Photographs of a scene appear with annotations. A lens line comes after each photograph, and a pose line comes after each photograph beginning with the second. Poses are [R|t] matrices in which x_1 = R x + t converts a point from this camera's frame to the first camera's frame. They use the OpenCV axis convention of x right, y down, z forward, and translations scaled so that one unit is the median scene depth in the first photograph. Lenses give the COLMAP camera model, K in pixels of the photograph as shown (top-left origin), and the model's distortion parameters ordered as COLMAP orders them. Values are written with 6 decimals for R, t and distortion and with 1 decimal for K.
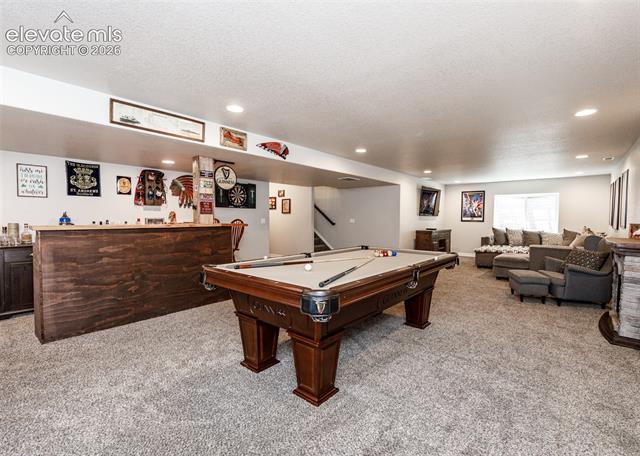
lens RADIAL K [[296.4, 0, 323.4], [0, 296.4, 228.5], [0, 0, 1]] dist [0.000454, 0.000090]
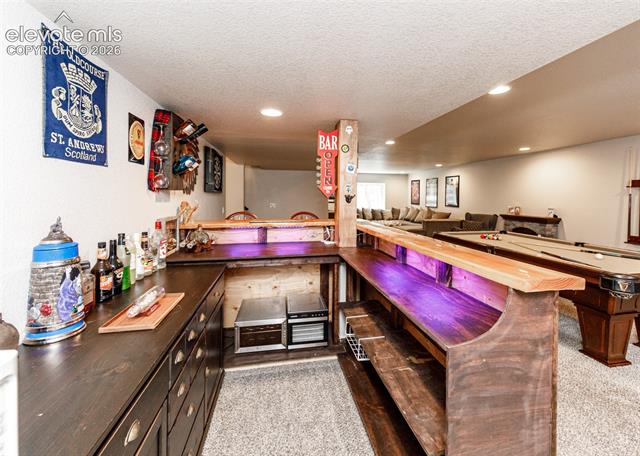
lens RADIAL K [[275.0, 0, 329.6], [0, 275.0, 201.4], [0, 0, 1]] dist [-0.000166, -0.000095]
pose [[0.623069, -0.015535, 0.782012, -0.868672], [0.025351, 0.999679, -0.000339, -0.063240], [-0.781756, 0.020036, 0.623263, 0.629356]]
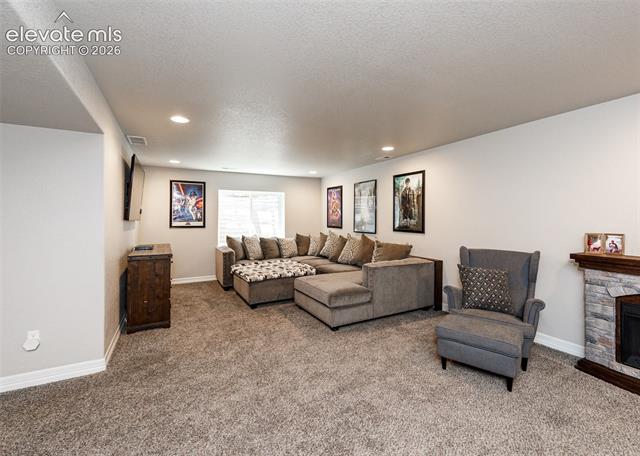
lens RADIAL K [[285.6, 0, 319.2], [0, 285.6, 216.4], [0, 0, 1]] dist [-0.000328, -0.000012]
pose [[0.369604, 0.000163, 0.929190, 0.069541], [0.038310, 0.999147, -0.015414, -0.059084], [-0.928399, 0.041294, 0.369282, 1.067487]]
